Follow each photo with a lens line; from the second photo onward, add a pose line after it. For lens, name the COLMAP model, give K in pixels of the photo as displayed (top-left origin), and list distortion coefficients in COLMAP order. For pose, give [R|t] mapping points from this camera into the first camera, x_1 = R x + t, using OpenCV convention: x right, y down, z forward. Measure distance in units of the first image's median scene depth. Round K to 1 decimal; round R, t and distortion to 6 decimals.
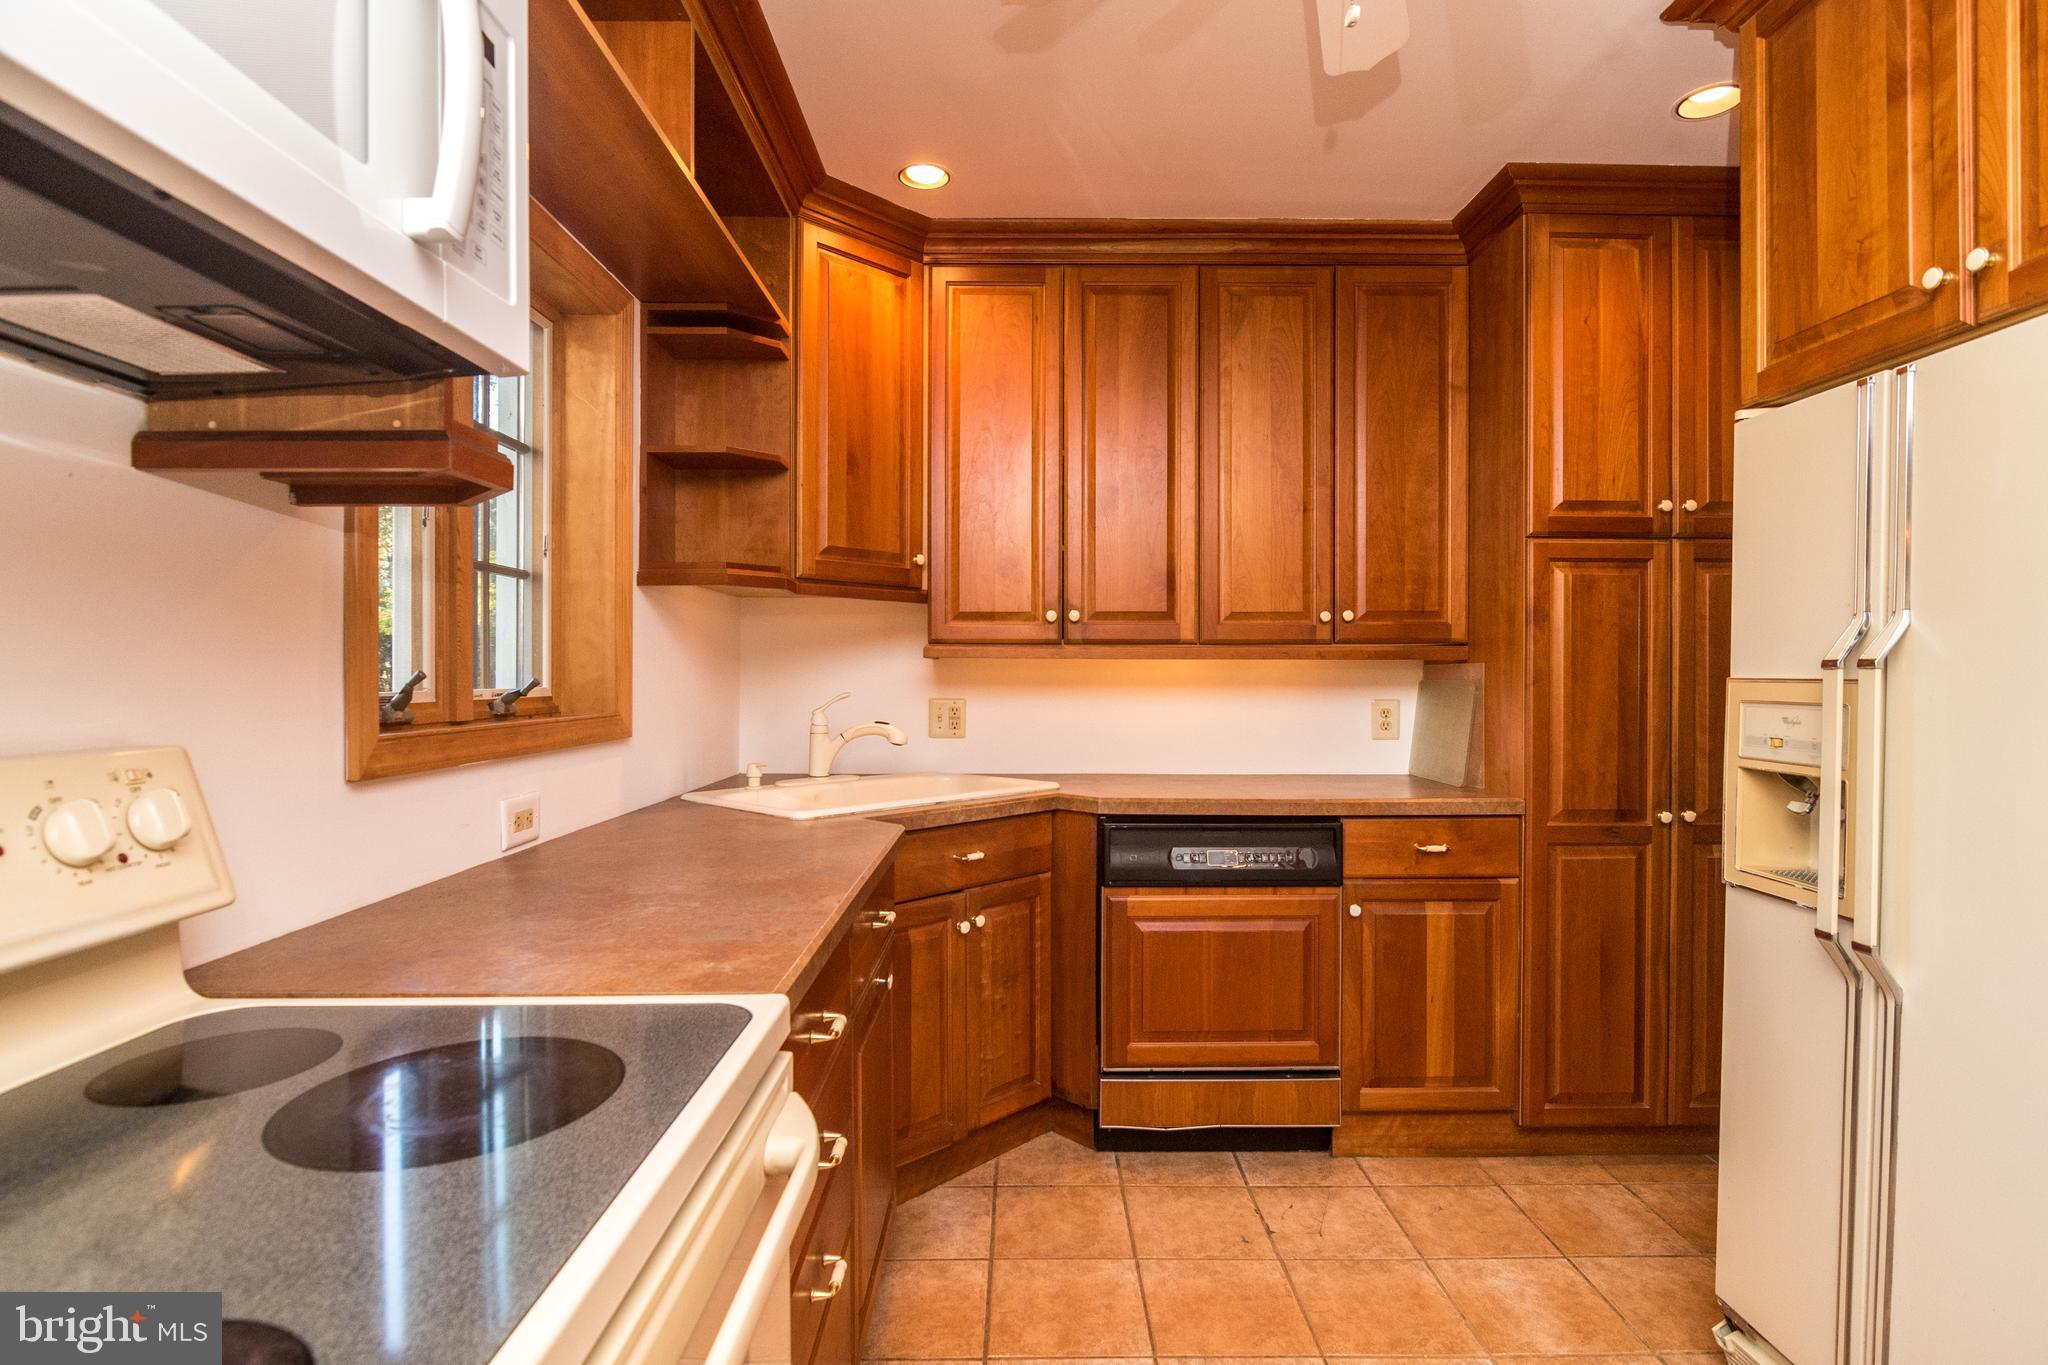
lens RADIAL K [[1011.8, 0, 1055.3], [0, 1011.8, 677.3], [0, 0, 1]] dist [-0.003967, -0.000240]
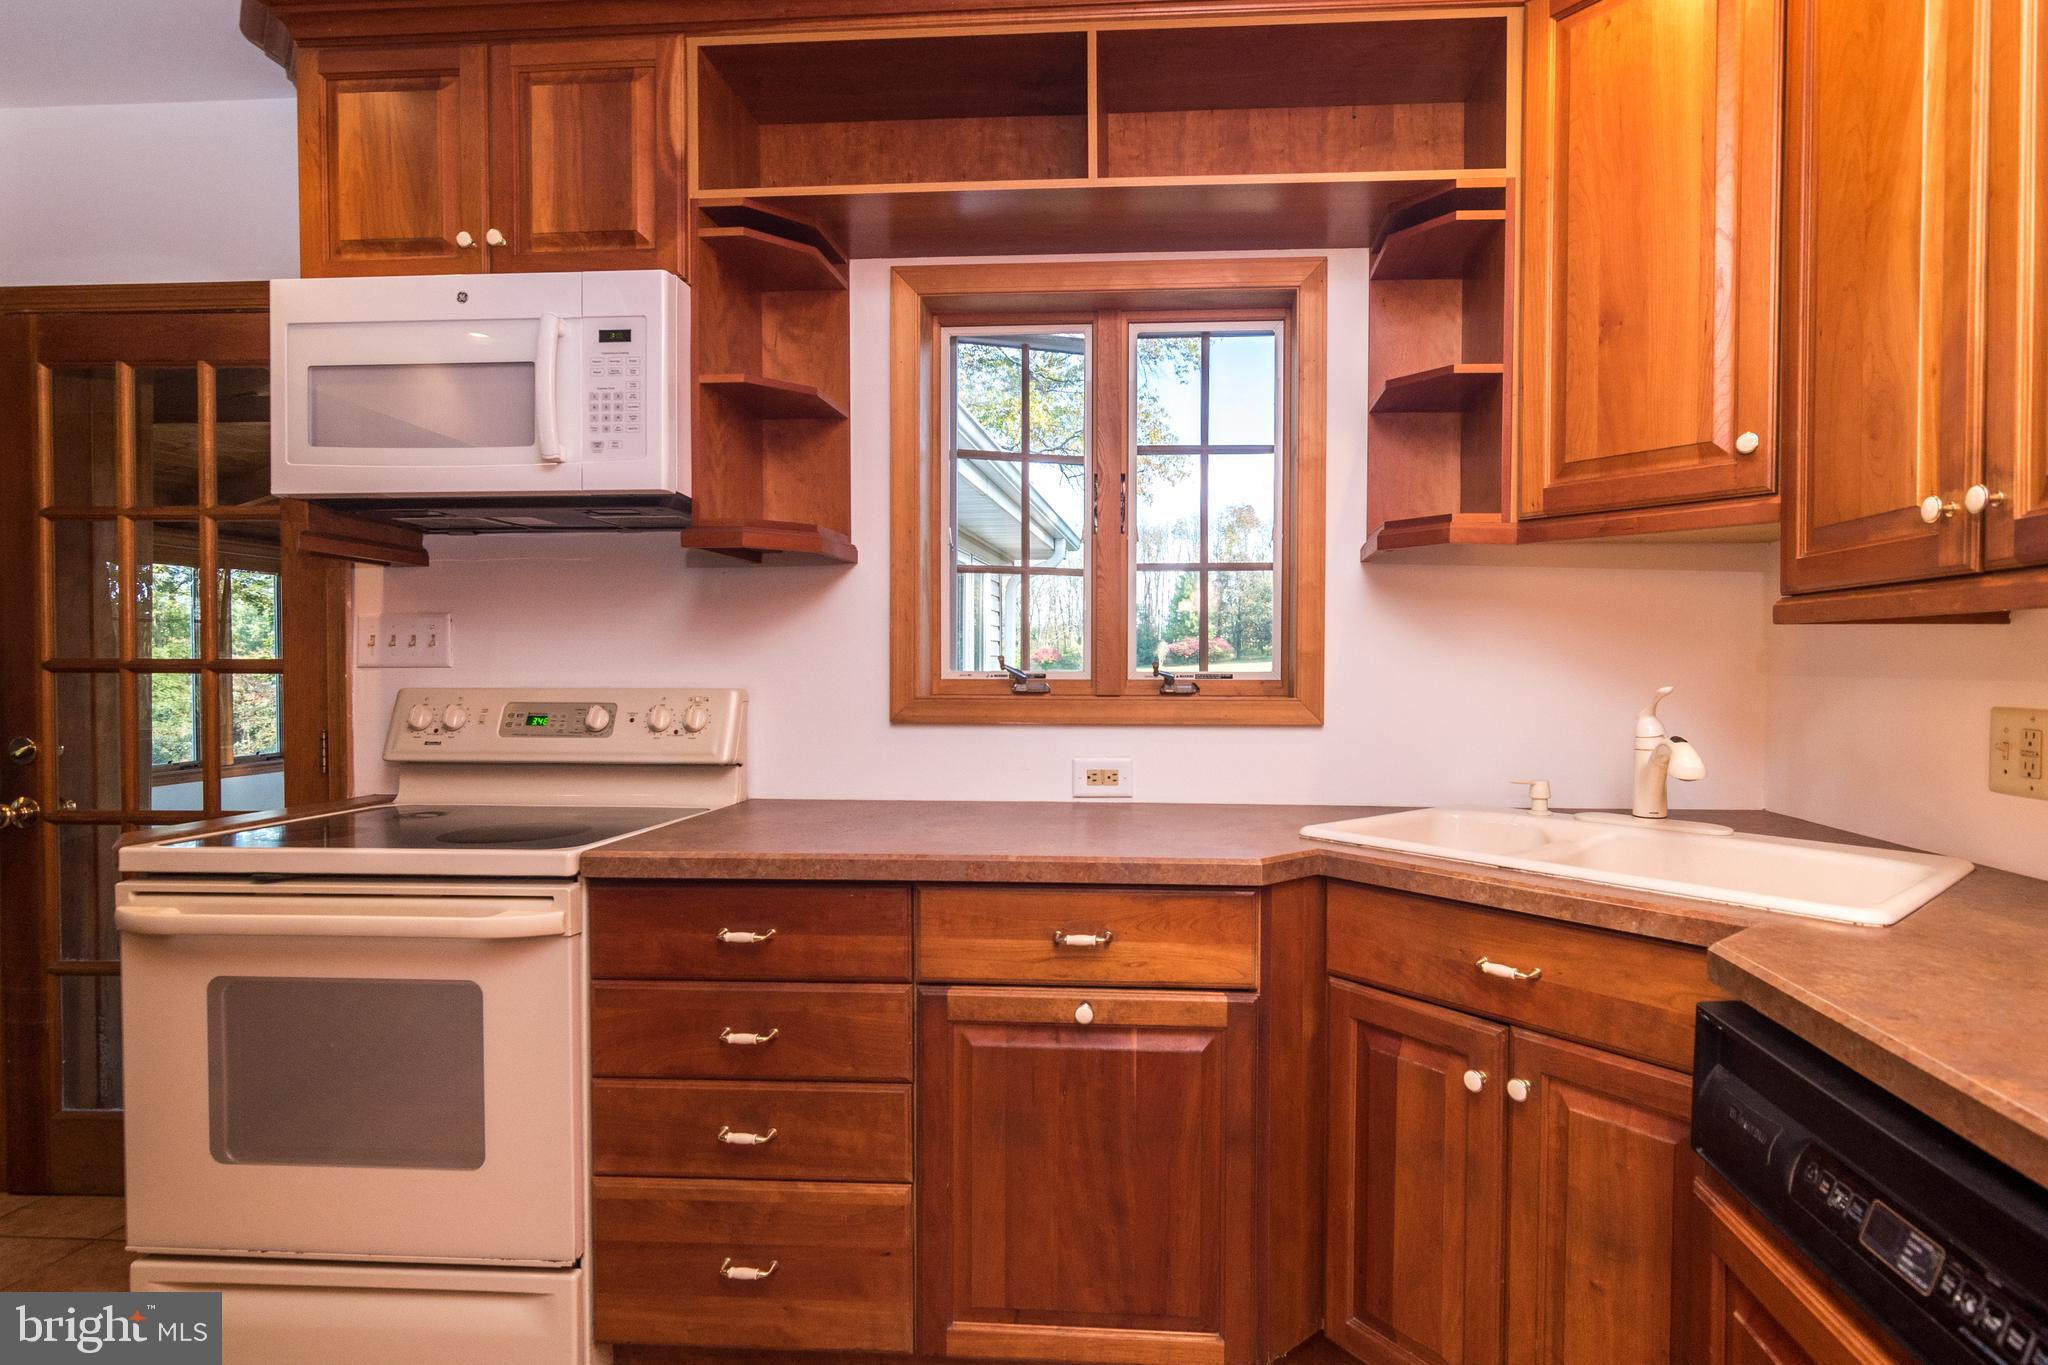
lens RADIAL K [[1041.6, 0, 1101.3], [0, 1041.6, 682.5], [0, 0, 1]] dist [0.002395, 0.000696]
pose [[-0.103514, 0.013746, -0.994533, 0.495583], [-0.006361, 0.999875, 0.014482, 0.006015], [0.994608, 0.007826, -0.103414, 0.778744]]
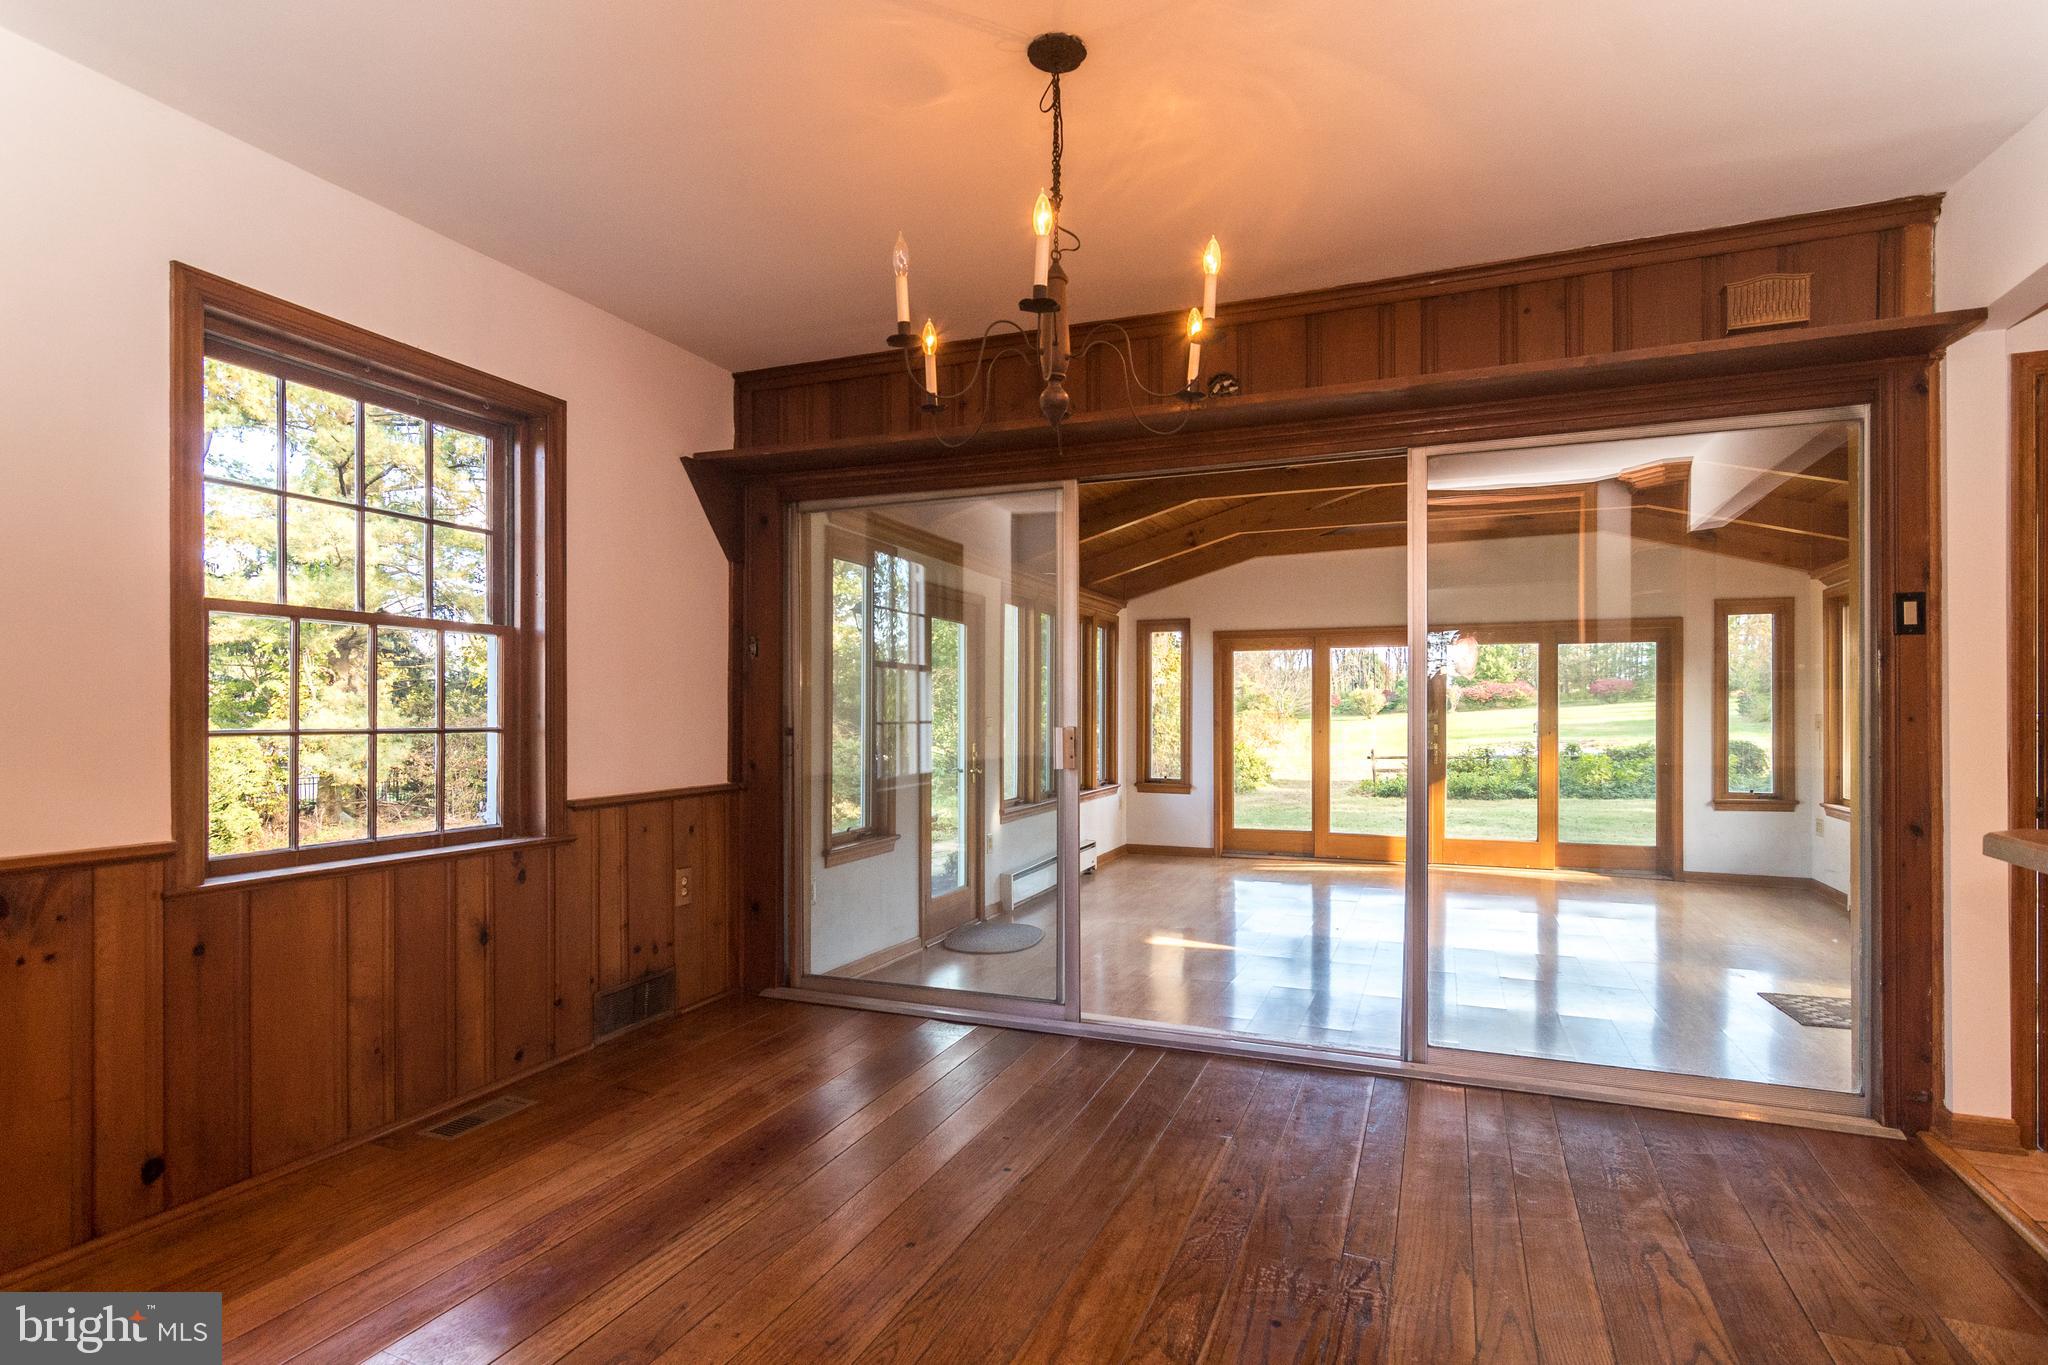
lens RADIAL K [[1024.2, 0, 1024.7], [0, 1024.2, 727.6], [0, 0, 1]] dist [0.000798, 0.001451]
pose [[-0.400585, 0.009980, -0.916205, 0.912050], [-0.001455, 0.999932, 0.011528, 0.033114], [0.916258, 0.005951, -0.400543, -1.082264]]
